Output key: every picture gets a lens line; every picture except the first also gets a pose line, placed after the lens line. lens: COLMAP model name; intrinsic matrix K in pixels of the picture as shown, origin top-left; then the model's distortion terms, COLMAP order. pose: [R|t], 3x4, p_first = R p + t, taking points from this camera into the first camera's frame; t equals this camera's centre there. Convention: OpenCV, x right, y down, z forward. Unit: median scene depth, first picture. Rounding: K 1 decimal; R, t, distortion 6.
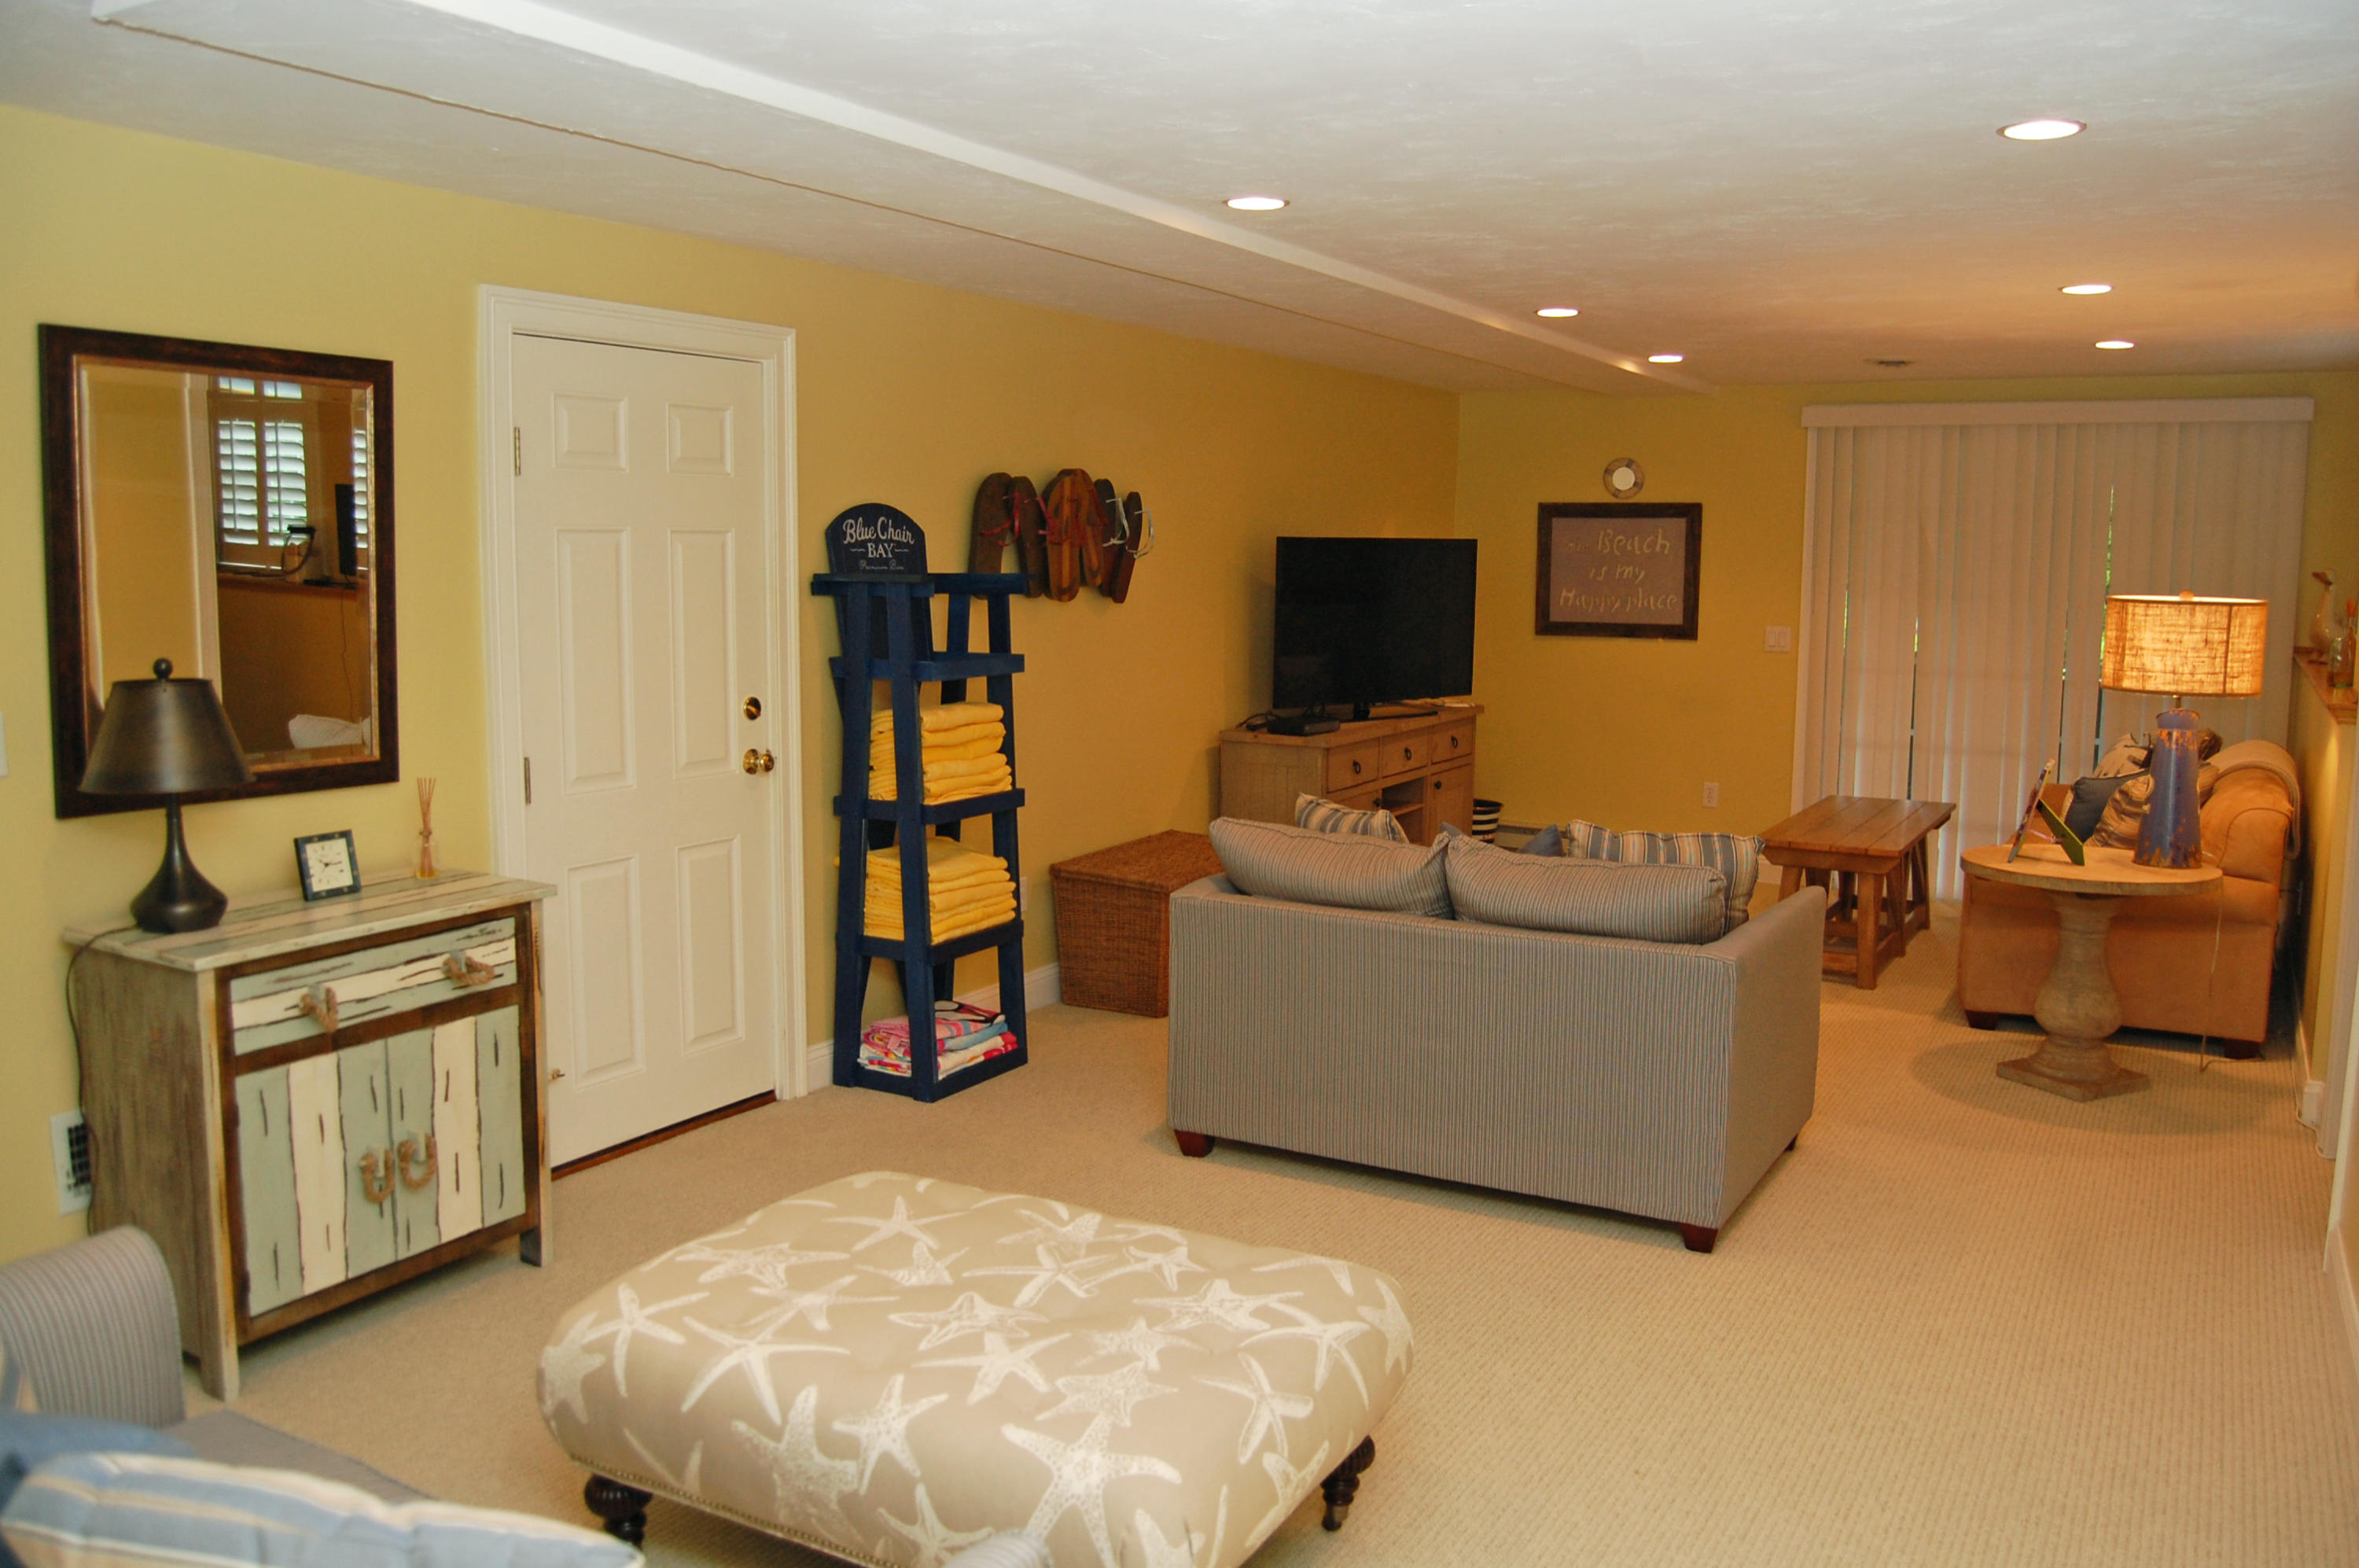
lens RADIAL K [[1874.8, 0, 1188.8], [0, 1874.8, 781.8], [0, 0, 1]] dist [-0.088105, 0.014096]
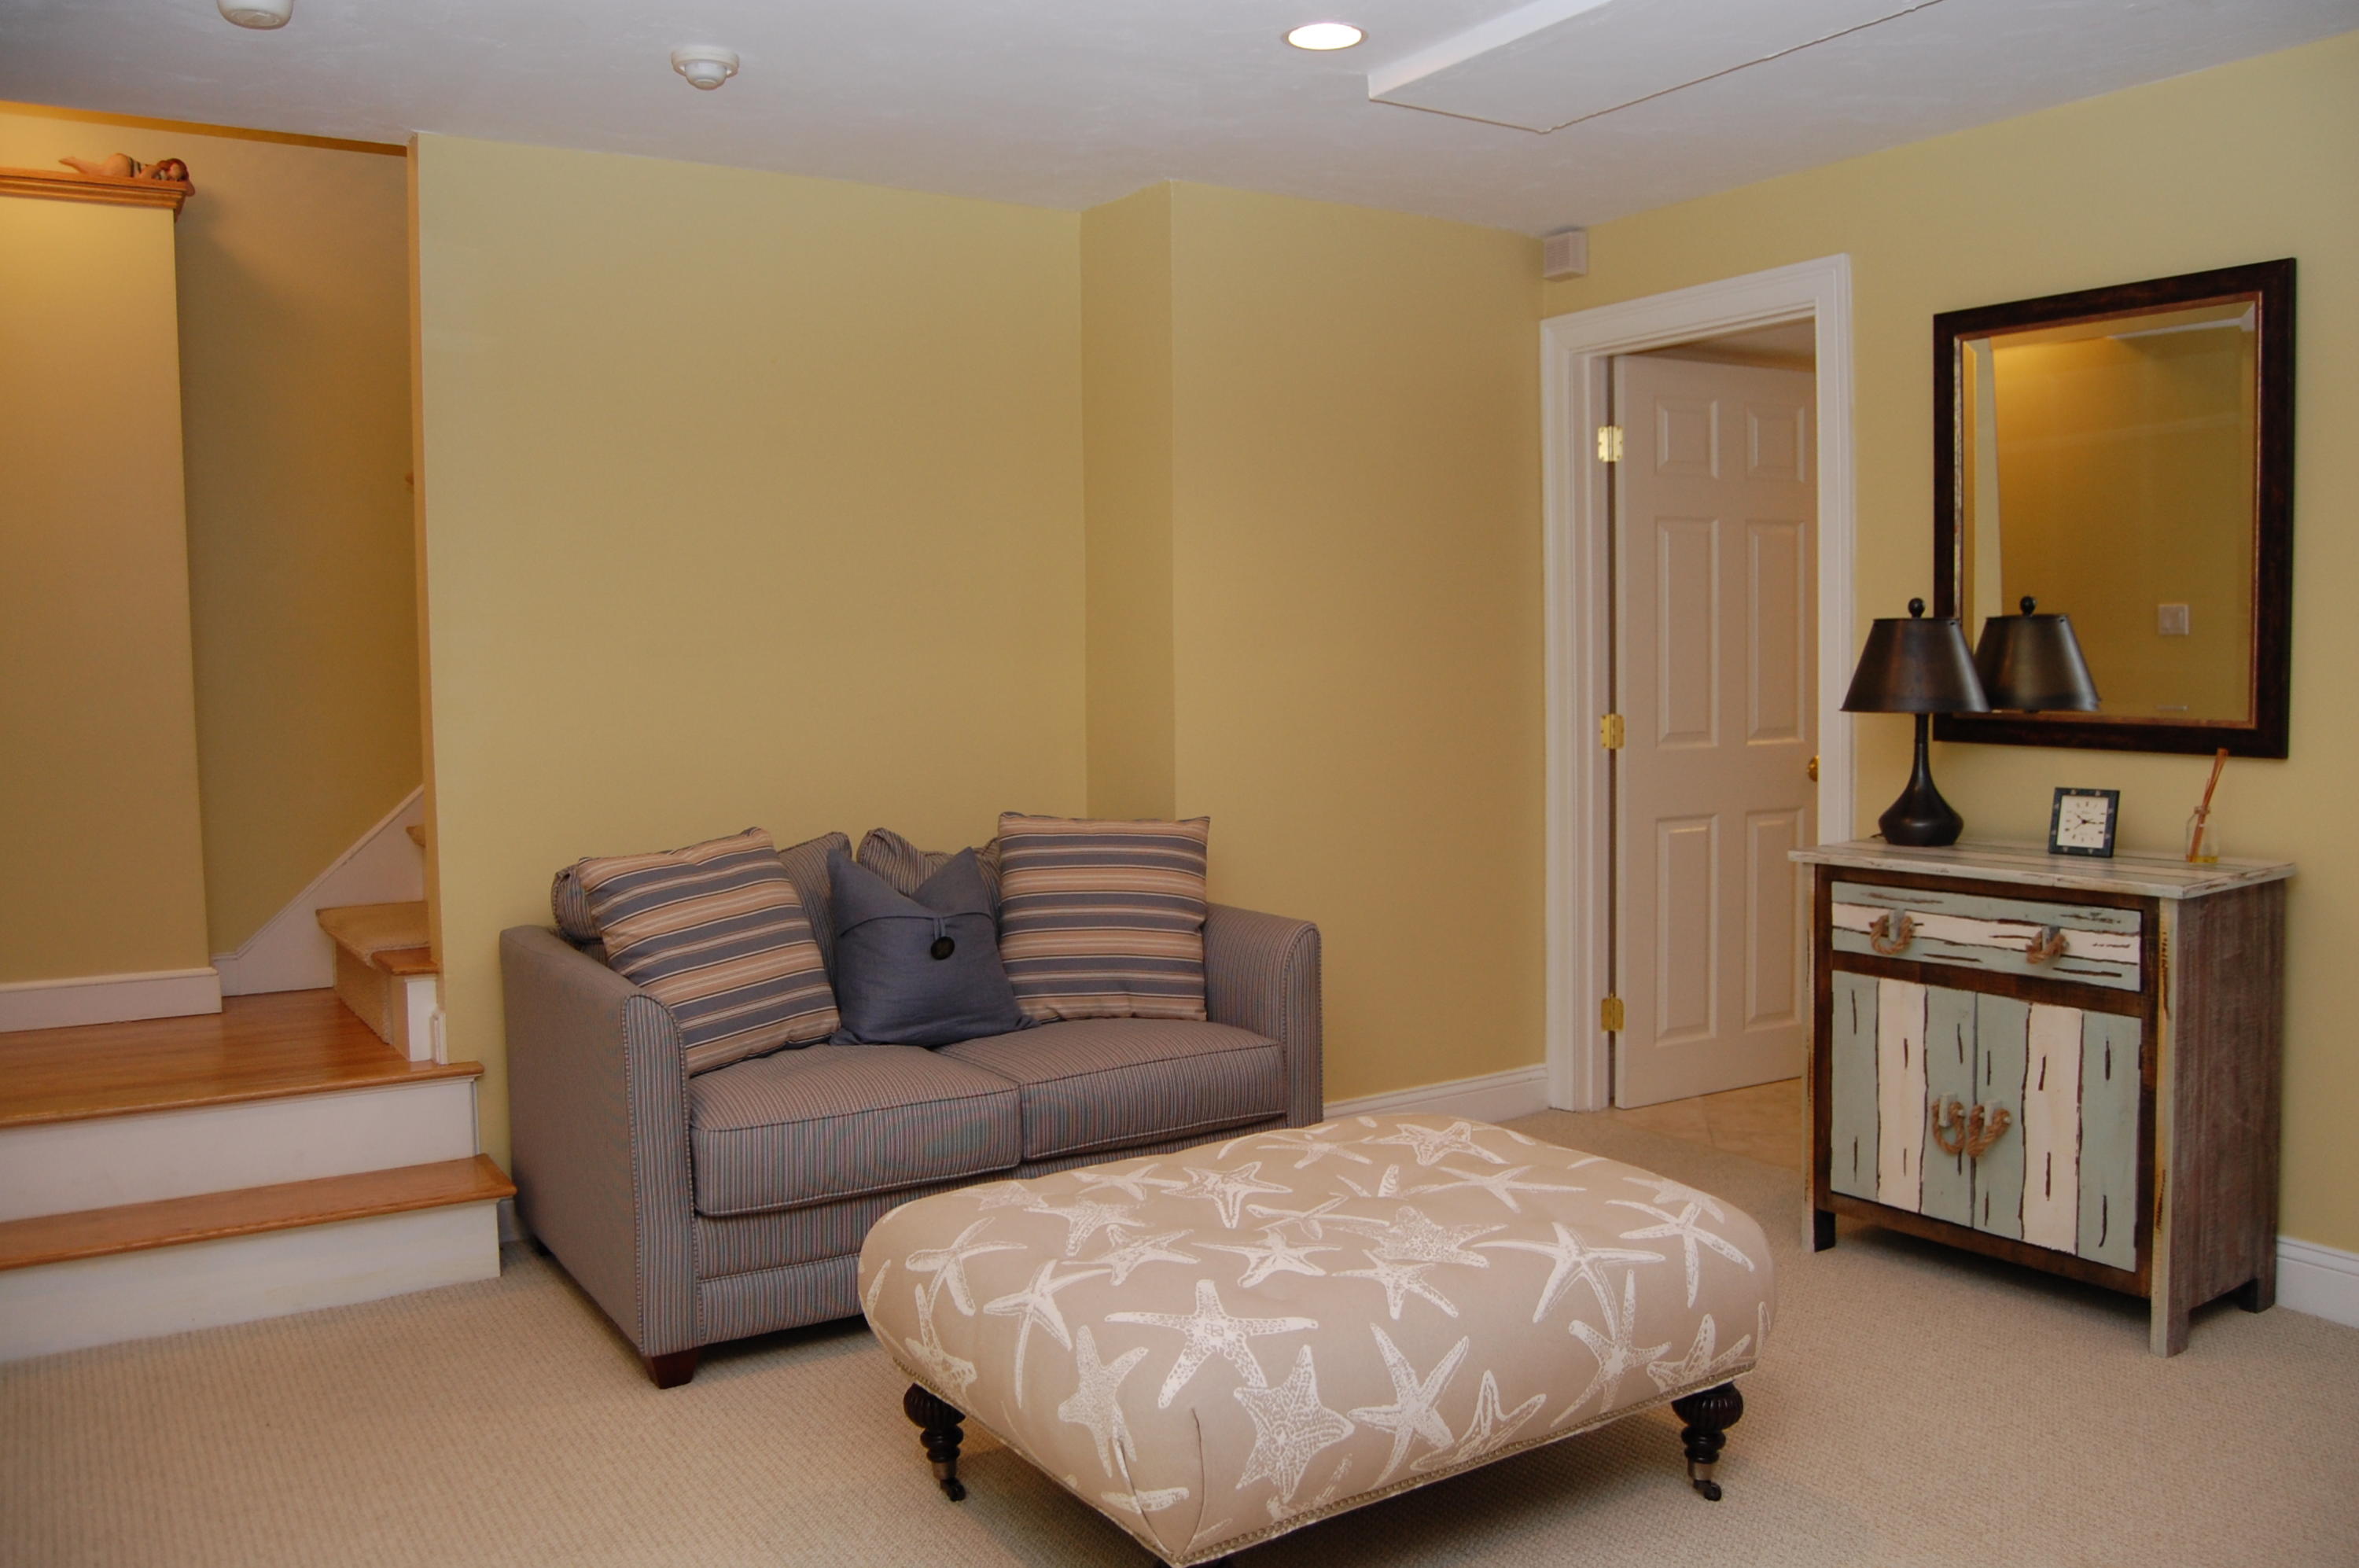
lens RADIAL K [[1874.8, 0, 1189.3], [0, 1874.8, 777.8], [0, 0, 1]] dist [-0.088105, 0.014096]
pose [[-0.475706, 0.057711, -0.877709, 0.619037], [-0.095451, 0.988566, 0.116733, -0.046614], [0.874410, 0.139309, -0.464758, 1.100937]]
